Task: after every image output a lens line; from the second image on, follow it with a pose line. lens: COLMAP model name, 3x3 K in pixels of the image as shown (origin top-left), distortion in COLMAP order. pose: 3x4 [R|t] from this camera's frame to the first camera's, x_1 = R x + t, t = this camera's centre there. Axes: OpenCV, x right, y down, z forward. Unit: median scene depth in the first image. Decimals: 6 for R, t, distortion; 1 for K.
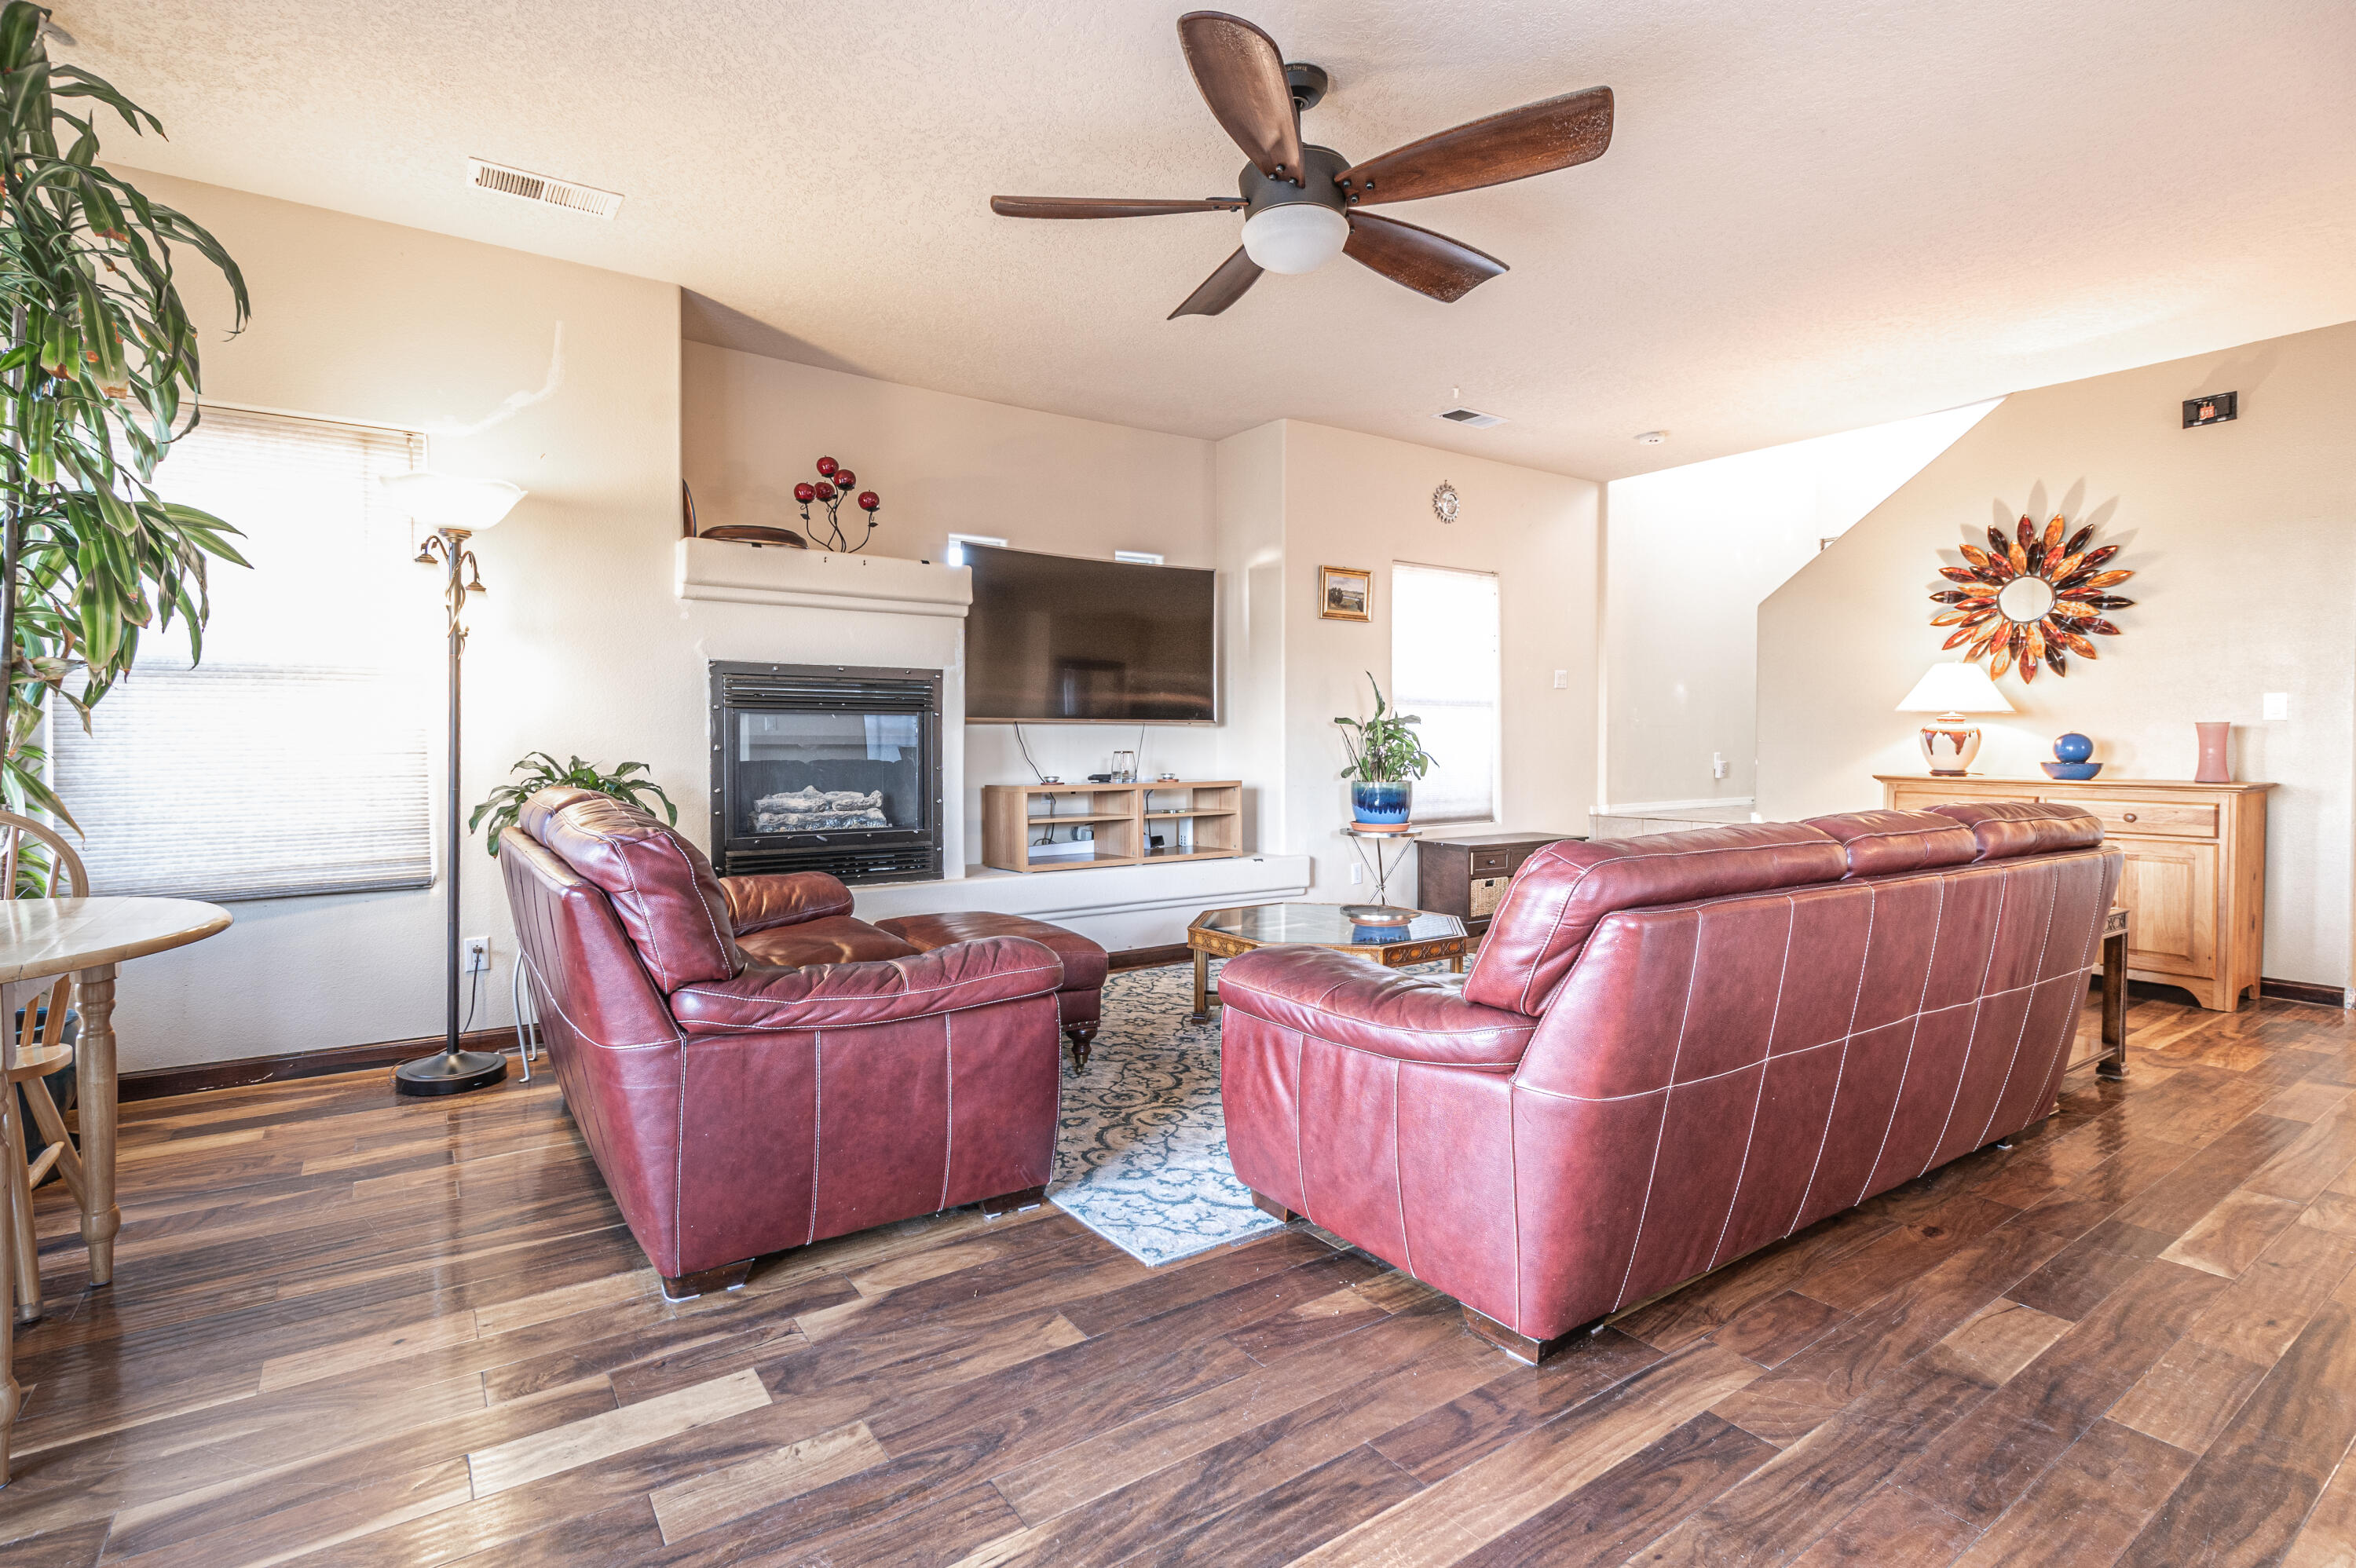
lens RADIAL K [[1065.2, 0, 1154.6], [0, 1065.2, 759.1], [0, 0, 1]] dist [0.016347, -0.013497]
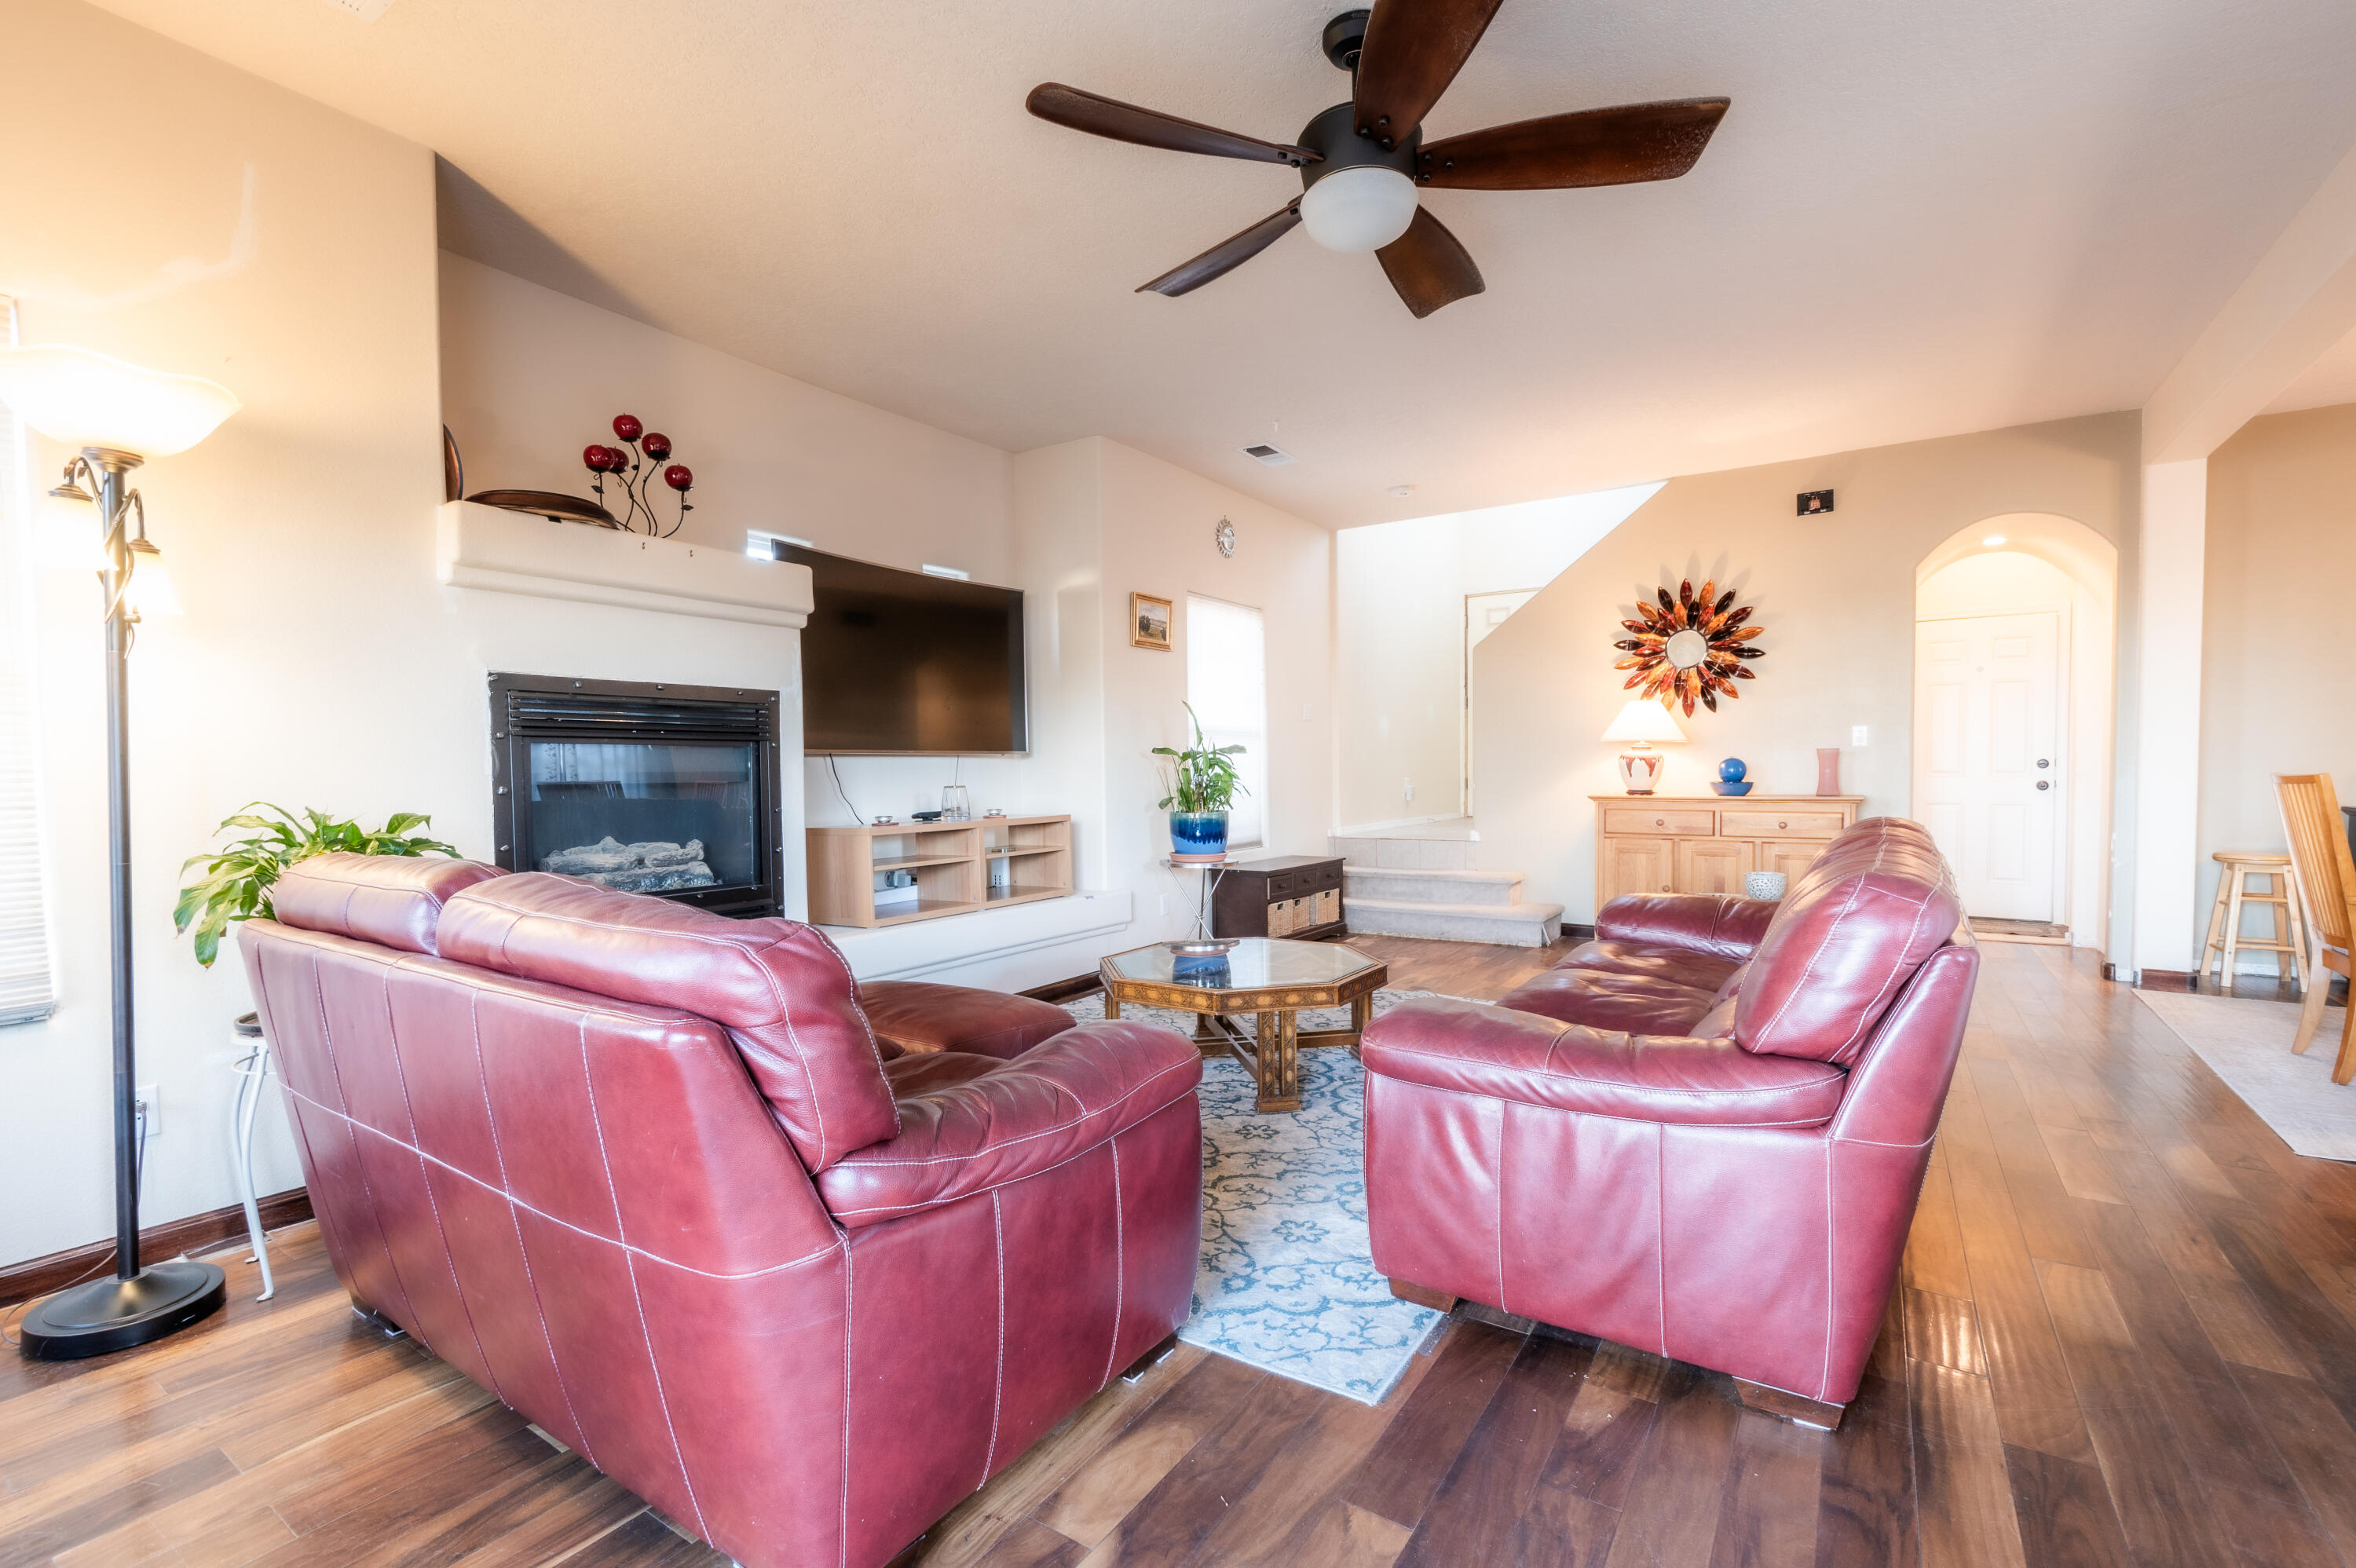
lens RADIAL K [[1029.2, 0, 1181.4], [0, 1029.2, 799.6], [0, 0, 1]] dist [0.009828, -0.006714]
pose [[0.934248, -0.021621, 0.355969, -0.186868], [0.018033, 0.999748, 0.013394, -0.004441], [-0.356169, -0.006094, 0.934402, 0.136185]]
